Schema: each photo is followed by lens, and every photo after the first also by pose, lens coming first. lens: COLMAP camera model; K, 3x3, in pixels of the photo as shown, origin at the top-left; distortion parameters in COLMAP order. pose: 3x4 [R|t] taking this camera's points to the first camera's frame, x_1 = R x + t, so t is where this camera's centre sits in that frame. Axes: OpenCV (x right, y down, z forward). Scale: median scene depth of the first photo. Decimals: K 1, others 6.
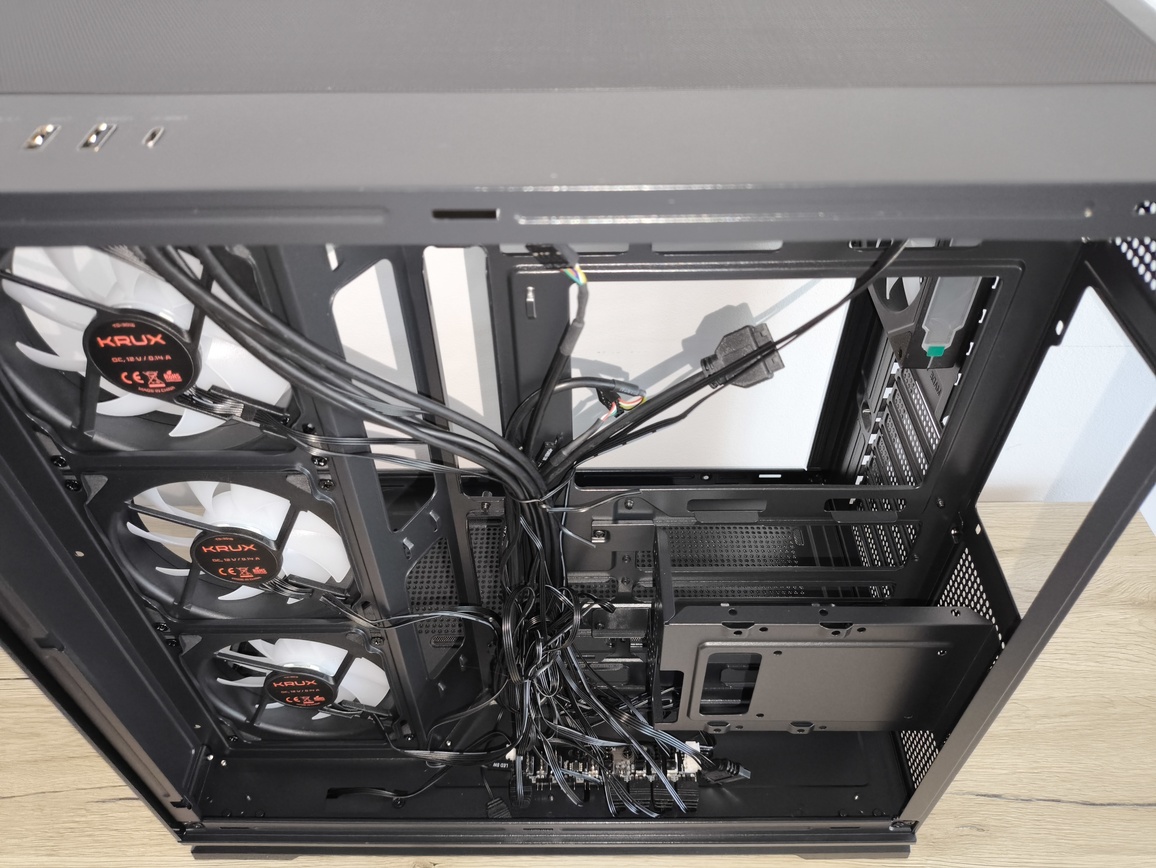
lens RADIAL K [[860.9, 0, 578.0], [0, 860.9, 434.0], [0, 0, 1]] dist [0.008310, -0.031937]
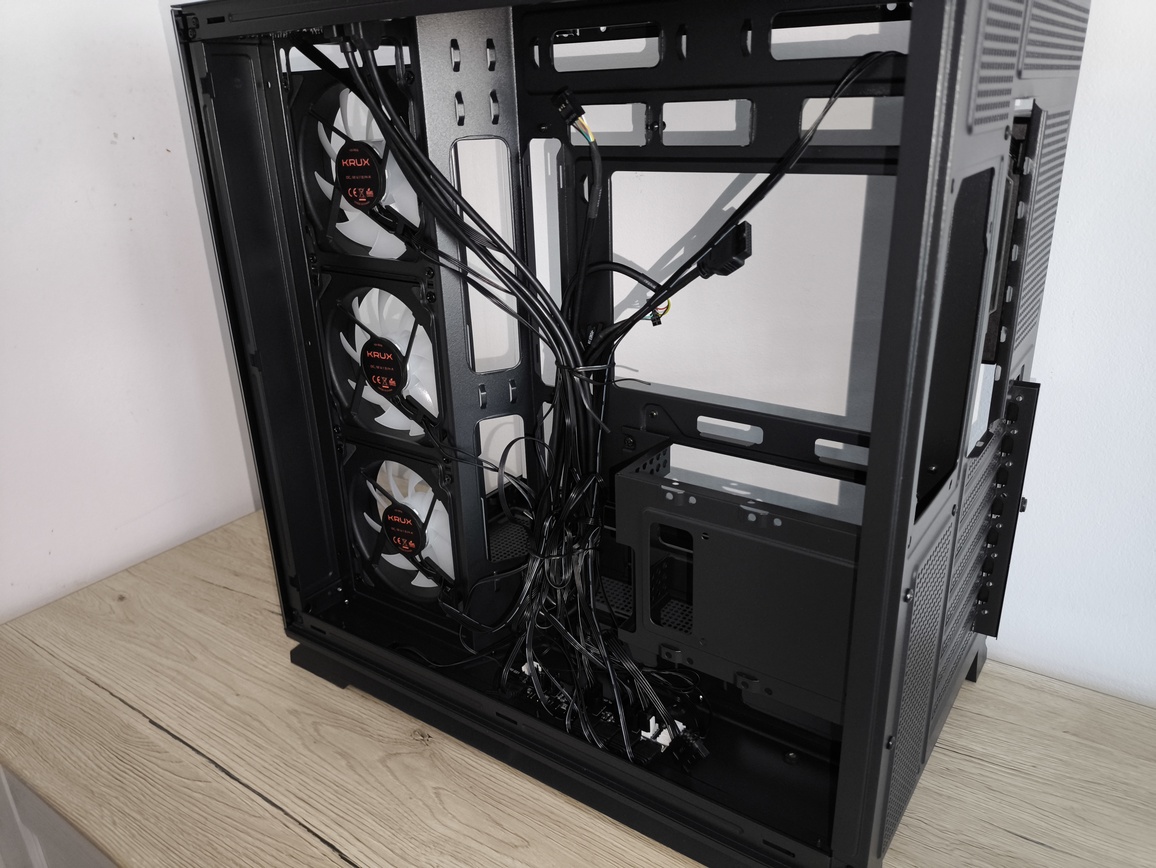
lens RADIAL K [[860.9, 0, 578.0], [0, 860.9, 434.0], [0, 0, 1]] dist [0.008310, -0.031937]
pose [[0.821421, 0.196206, -0.535509, 0.729216], [-0.386414, 0.882060, -0.269545, 0.556769], [0.419465, 0.428338, 0.800360, 0.050078]]
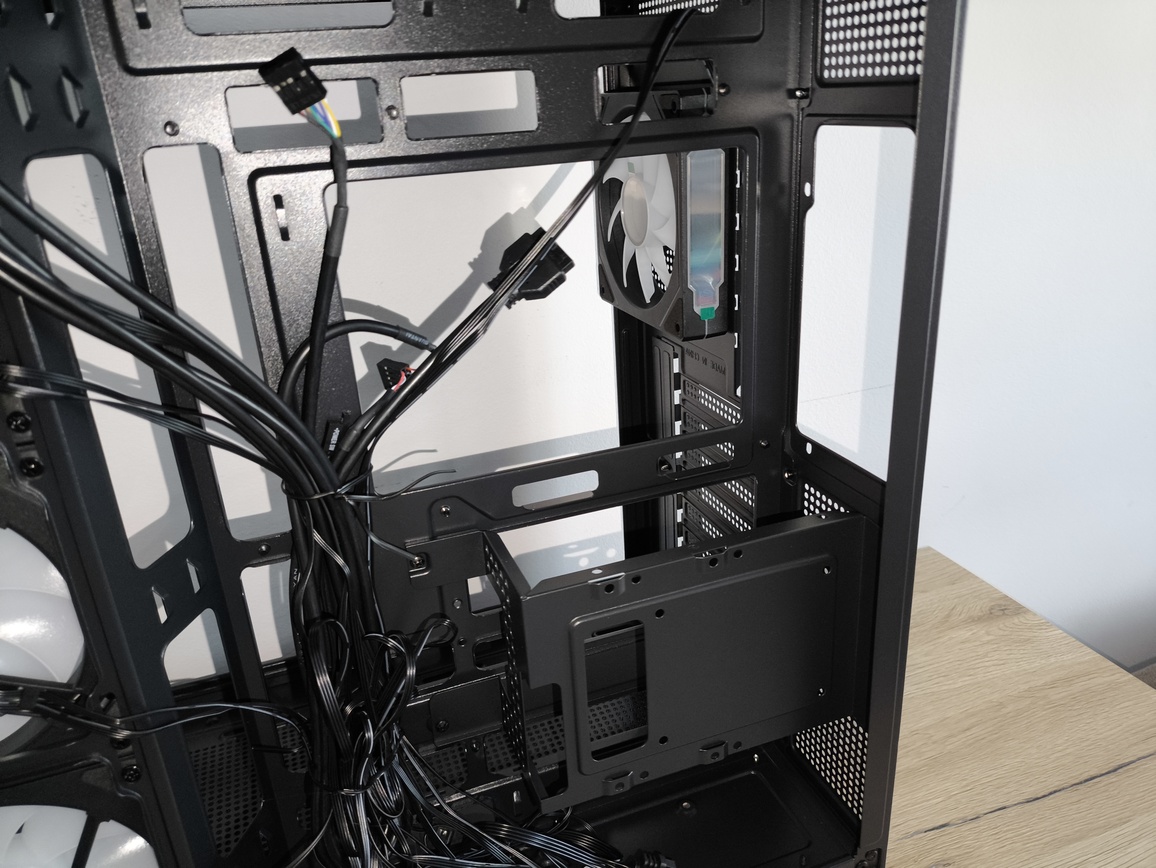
lens RADIAL K [[874.2, 0, 592.1], [0, 874.2, 436.2], [0, 0, 1]] dist [0.084143, -0.146882]
pose [[0.932103, -0.169623, 0.320019, -0.083955], [0.283683, 0.891230, -0.353882, 0.441341], [-0.225184, 0.420639, 0.878838, 0.219633]]
